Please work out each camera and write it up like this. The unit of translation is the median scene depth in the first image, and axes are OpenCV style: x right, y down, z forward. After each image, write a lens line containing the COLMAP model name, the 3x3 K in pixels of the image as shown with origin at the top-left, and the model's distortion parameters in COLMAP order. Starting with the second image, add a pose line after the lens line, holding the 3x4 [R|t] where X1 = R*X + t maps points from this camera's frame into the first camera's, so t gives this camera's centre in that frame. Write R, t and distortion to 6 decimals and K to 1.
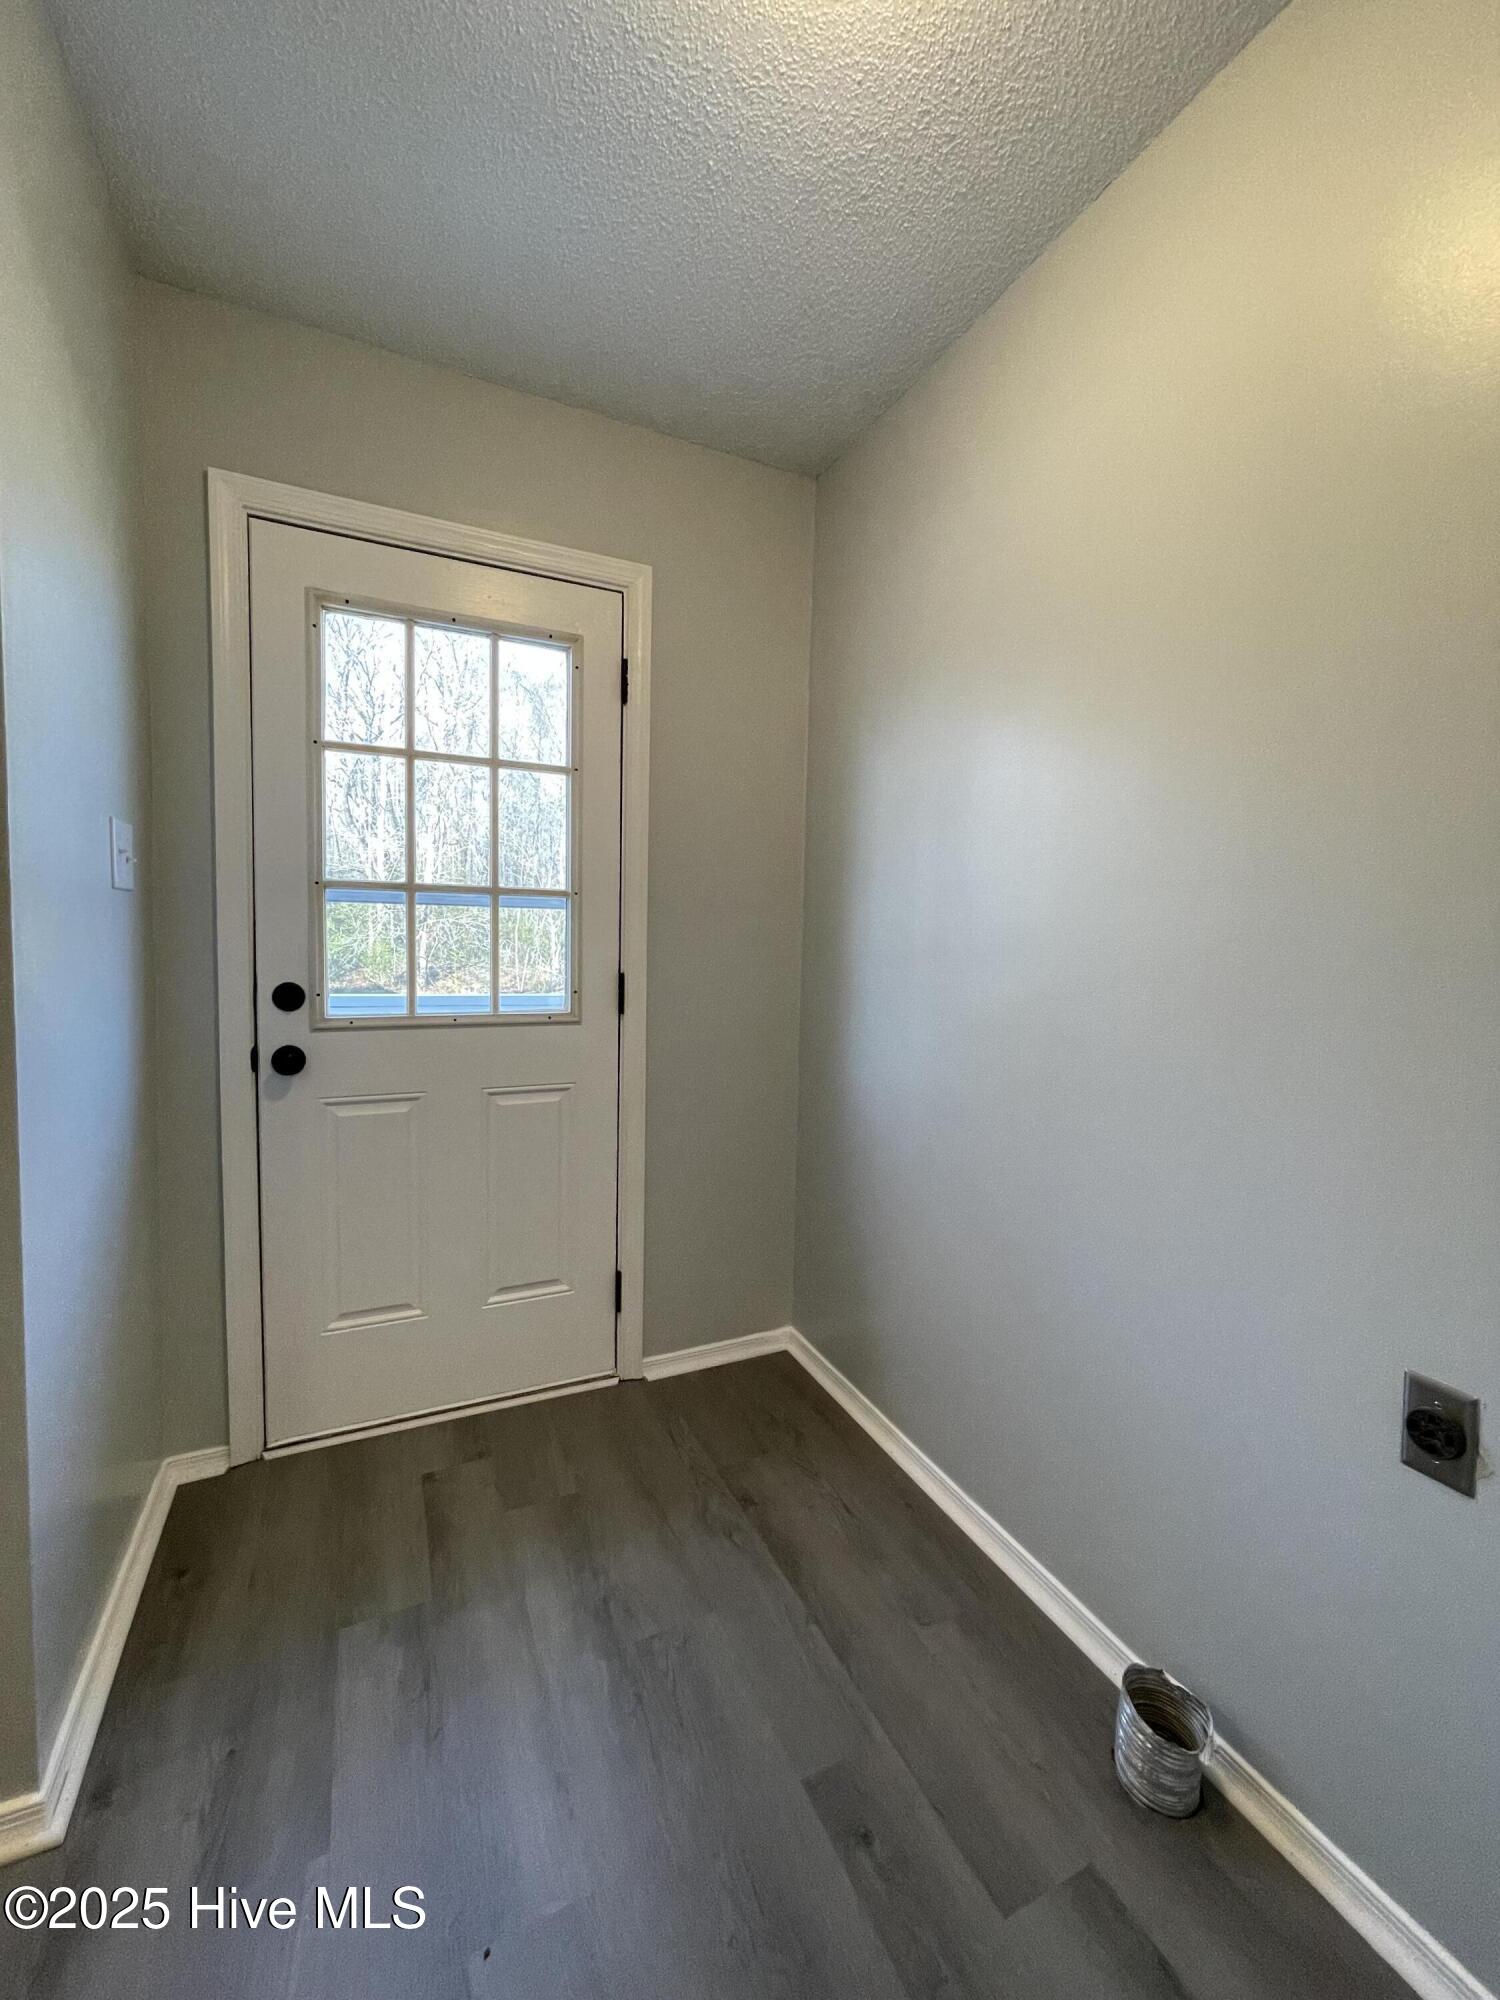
lens RADIAL K [[805.3, 0, 750.0], [0, 805.3, 1000.0], [0, 0, 1]] dist [-0.000044, -0.000046]
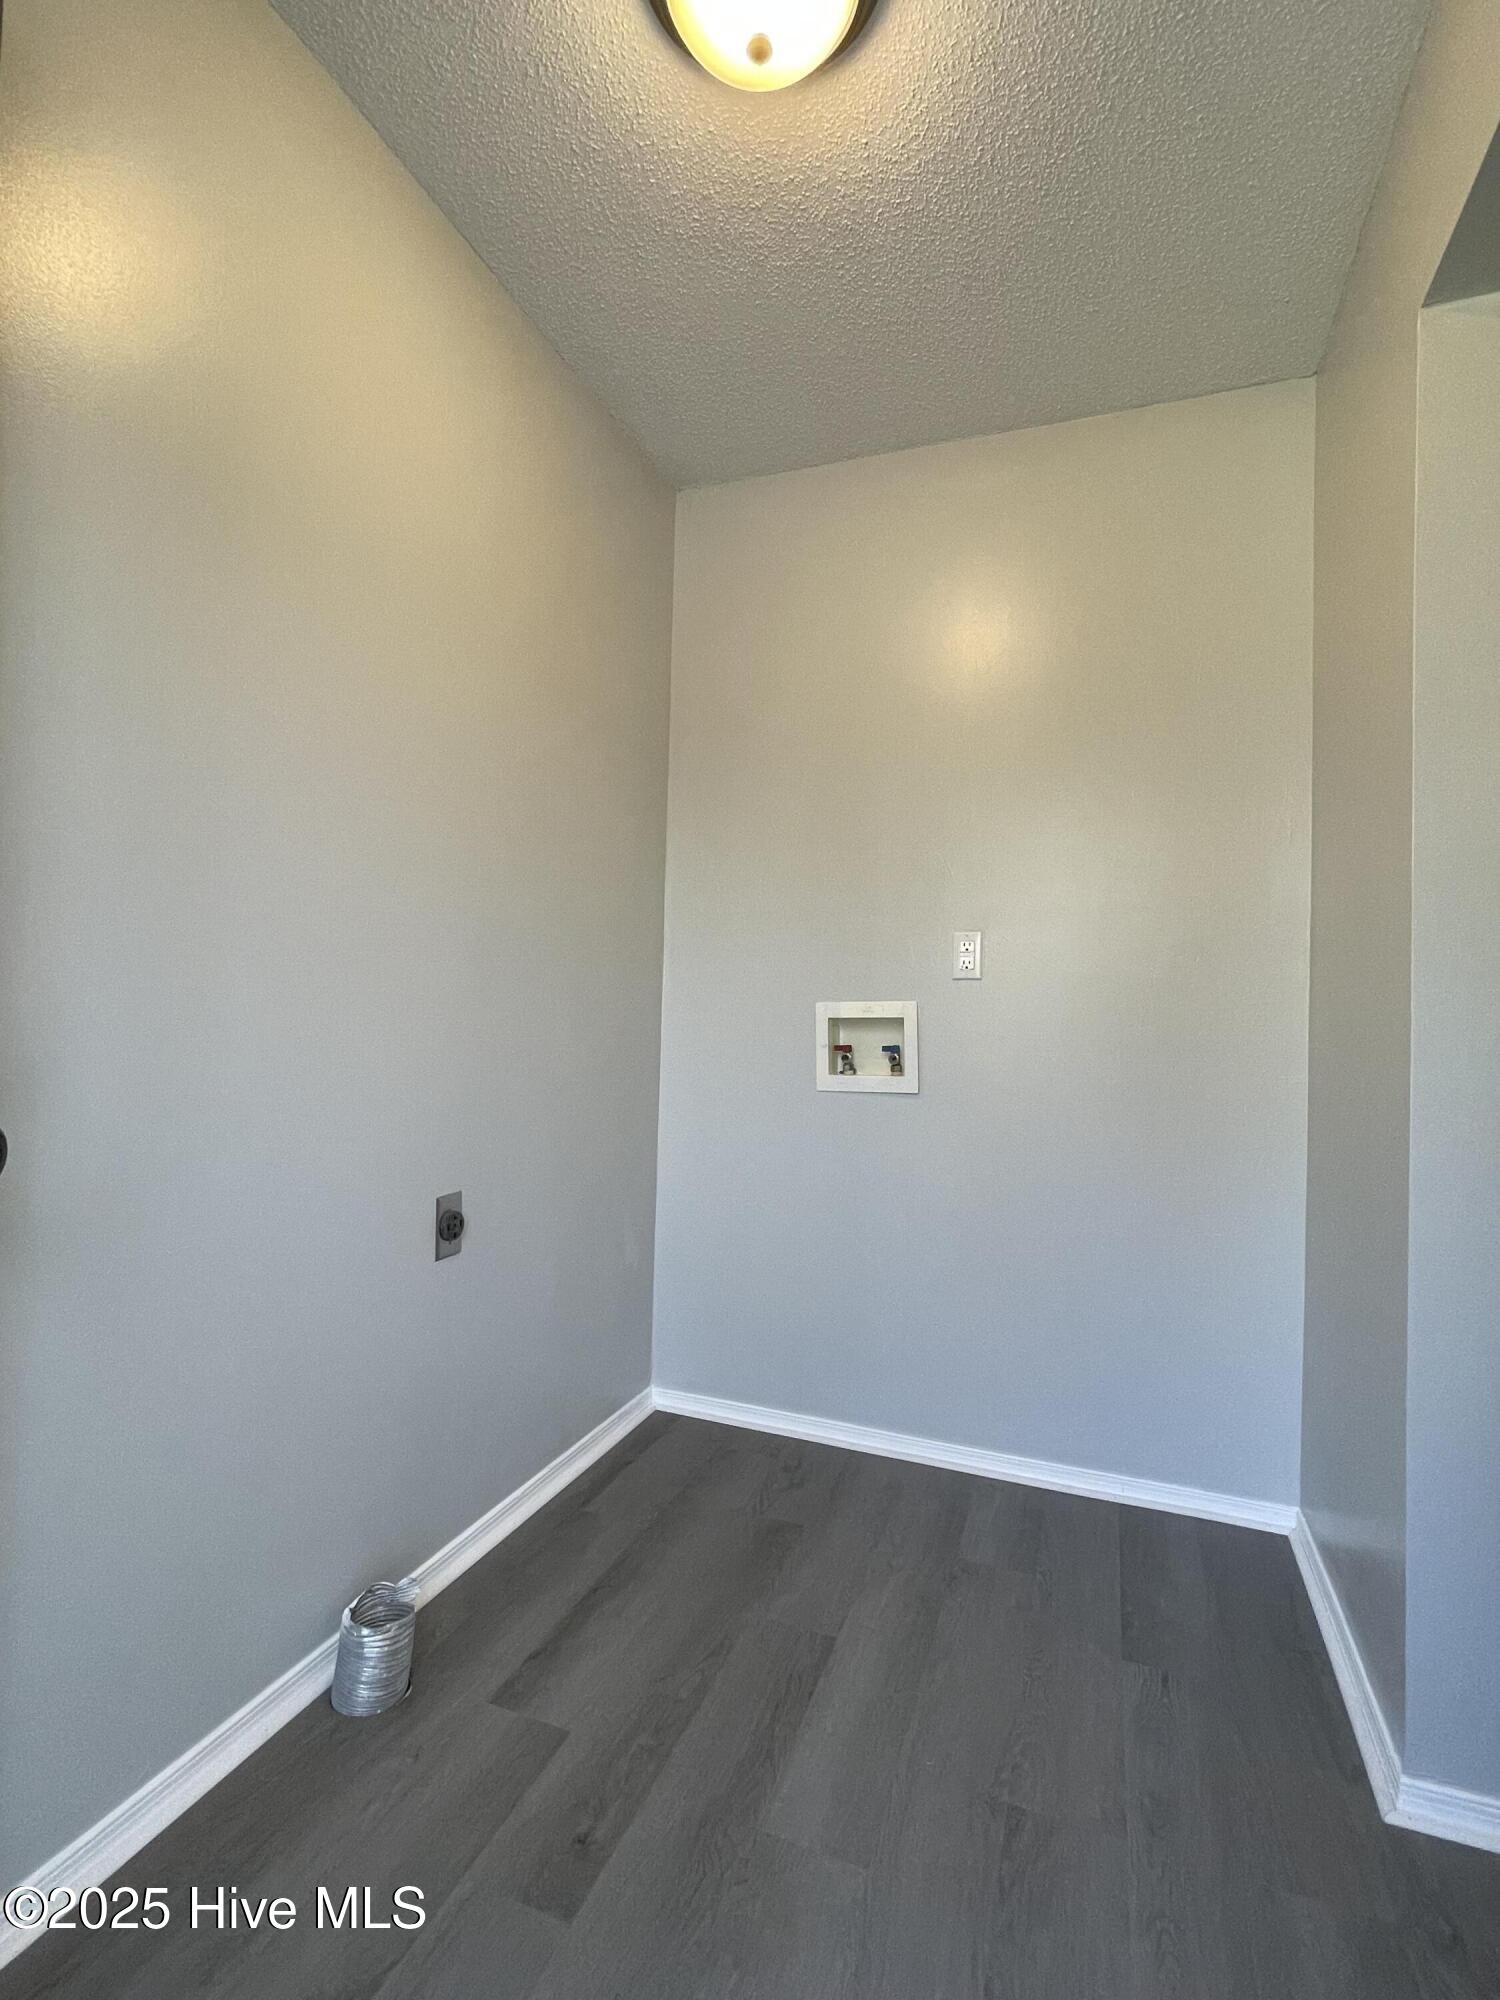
lens RADIAL K [[947.5, 0, 750.0], [0, 947.5, 1000.0], [0, 0, 1]] dist [0.000374, 0.000115]
pose [[-0.692175, -0.049848, 0.720006, -0.781177], [-0.005552, 0.997950, 0.063754, -0.026664], [-0.721709, 0.040131, -0.691033, 1.650741]]
